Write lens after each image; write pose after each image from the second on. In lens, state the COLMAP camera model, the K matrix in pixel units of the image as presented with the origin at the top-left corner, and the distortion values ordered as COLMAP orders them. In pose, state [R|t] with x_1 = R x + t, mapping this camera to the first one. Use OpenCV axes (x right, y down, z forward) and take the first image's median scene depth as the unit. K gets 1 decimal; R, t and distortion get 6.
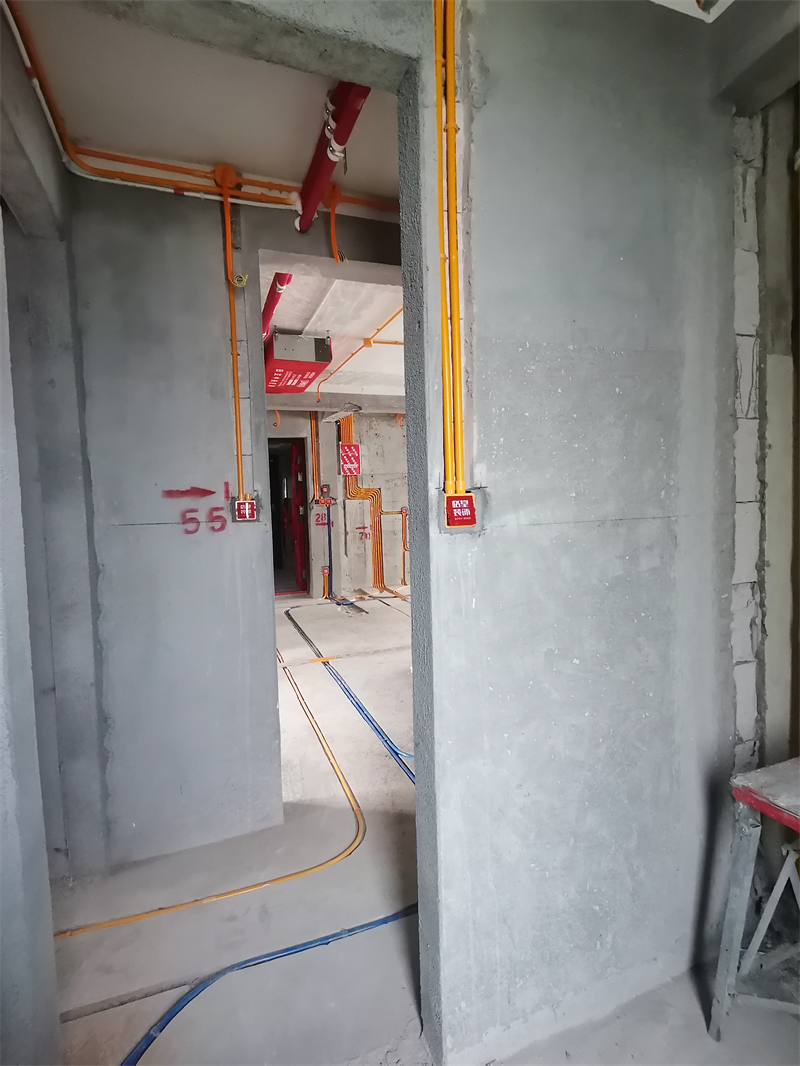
lens RADIAL K [[523.0, 0, 393.8], [0, 523.0, 527.8], [0, 0, 1]] dist [0.044312, -0.031196]
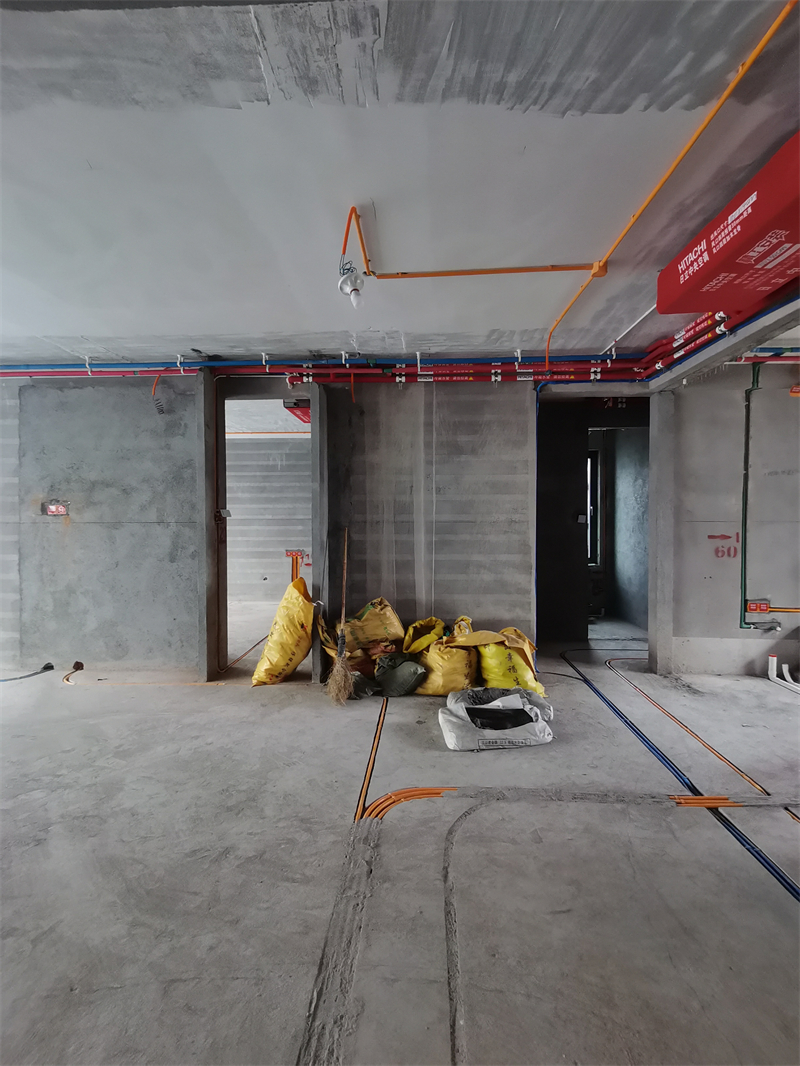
lens RADIAL K [[523.0, 0, 395.8], [0, 523.0, 525.0], [0, 0, 1]] dist [0.044312, -0.031196]
pose [[-0.919820, 0.027923, 0.391345, -0.036295], [0.055946, 0.996606, 0.060389, -0.052523], [-0.388331, 0.077441, -0.918260, 0.941348]]
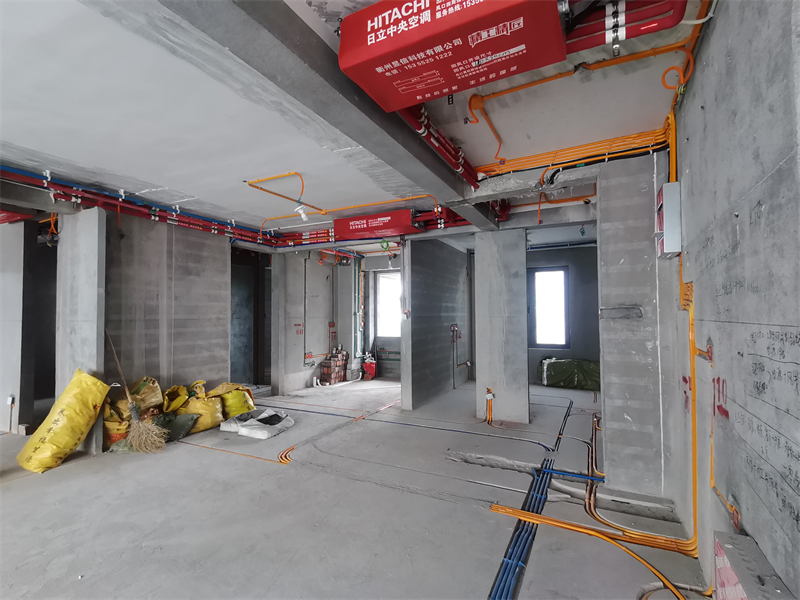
lens RADIAL K [[392.5, 0, 394.3], [0, 392.5, 303.5], [0, 0, 1]] dist [0.044312, -0.031196]
pose [[-0.732220, 0.019158, -0.680798, 0.325432], [-0.008614, 0.999264, 0.037383, -0.071239], [0.681013, 0.033237, -0.731516, 1.098881]]
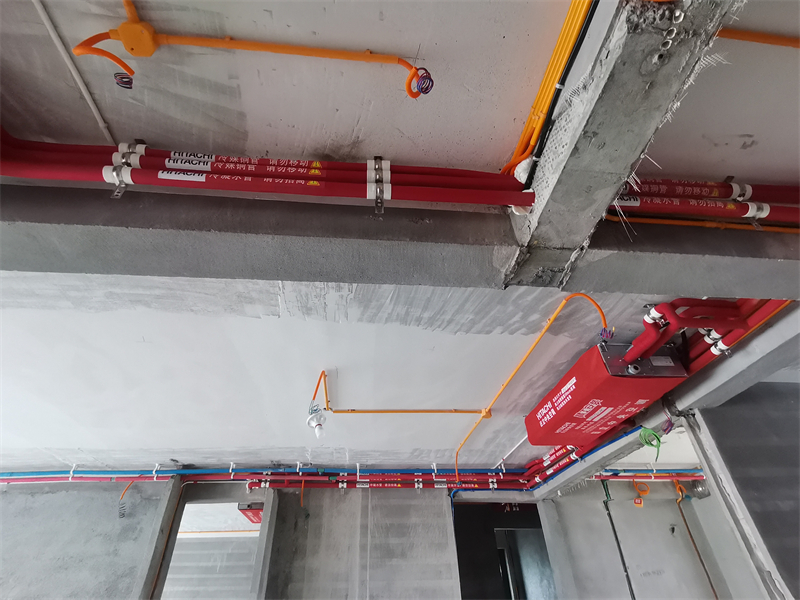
lens RADIAL K [[392.5, 0, 396.3], [0, 392.5, 303.0], [0, 0, 1]] dist [0.044312, -0.031196]
pose [[-0.965789, 0.200278, 0.164745, -0.028209], [0.071793, 0.816929, -0.572252, -0.066593], [-0.249194, -0.540847, -0.803359, 0.944439]]
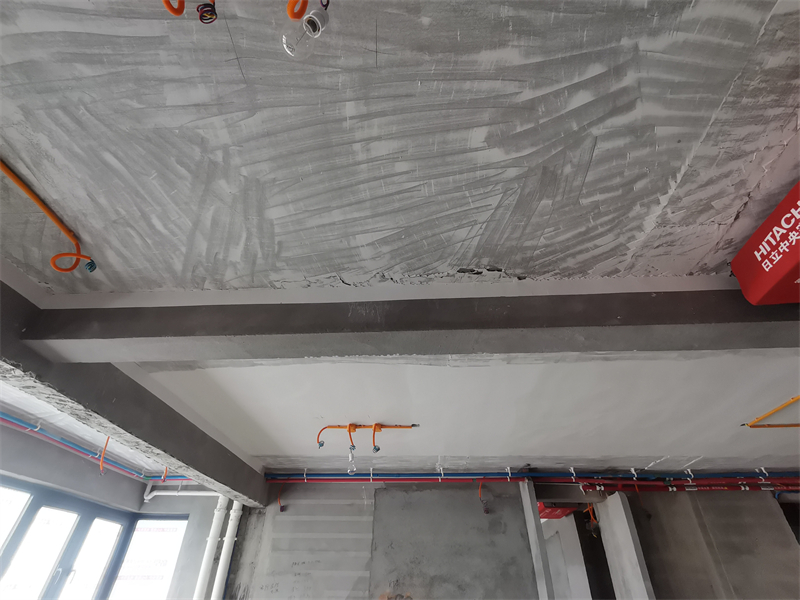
lens RADIAL K [[392.5, 0, 397.6], [0, 392.5, 302.6], [0, 0, 1]] dist [0.044312, -0.031196]
pose [[-0.916979, 0.256235, 0.305767, 0.297259], [0.041444, 0.823495, -0.565807, -0.087177], [-0.396777, -0.506161, -0.765747, 1.141499]]
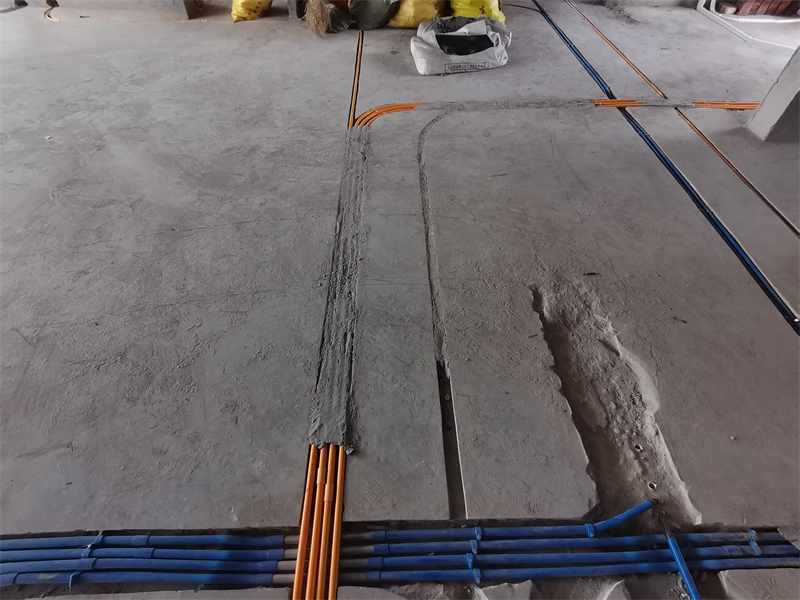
lens RADIAL K [[392.5, 0, 397.4], [0, 392.5, 304.0], [0, 0, 1]] dist [0.044312, -0.031196]
pose [[-0.947942, -0.231311, 0.218861, -0.019448], [0.040972, 0.592980, 0.804174, -0.022250], [-0.315795, 0.771278, -0.552633, 0.935666]]
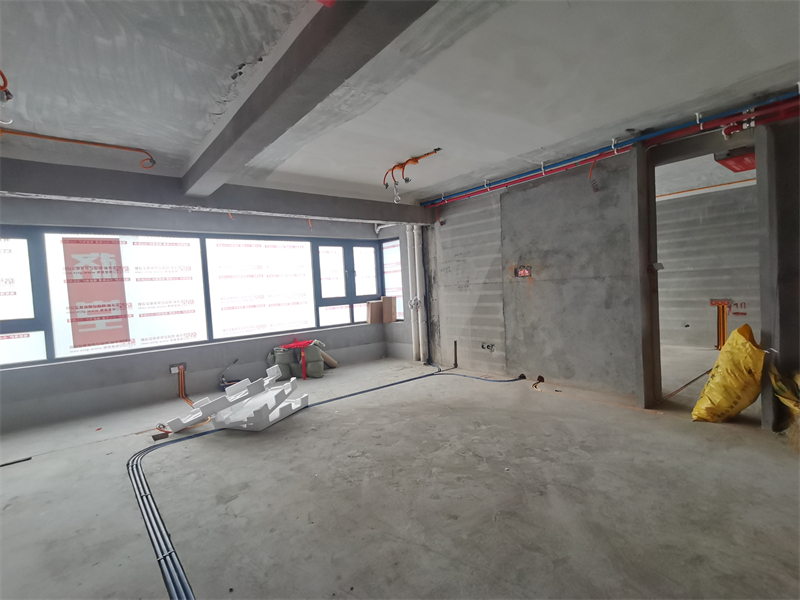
lens RADIAL K [[392.5, 0, 395.8], [0, 392.5, 303.0], [0, 0, 1]] dist [0.044312, -0.031196]
pose [[-0.320494, 0.012137, 0.947173, -0.008030], [0.123862, 0.991870, 0.029201, -0.050336], [-0.939118, 0.126677, -0.319392, 0.959467]]
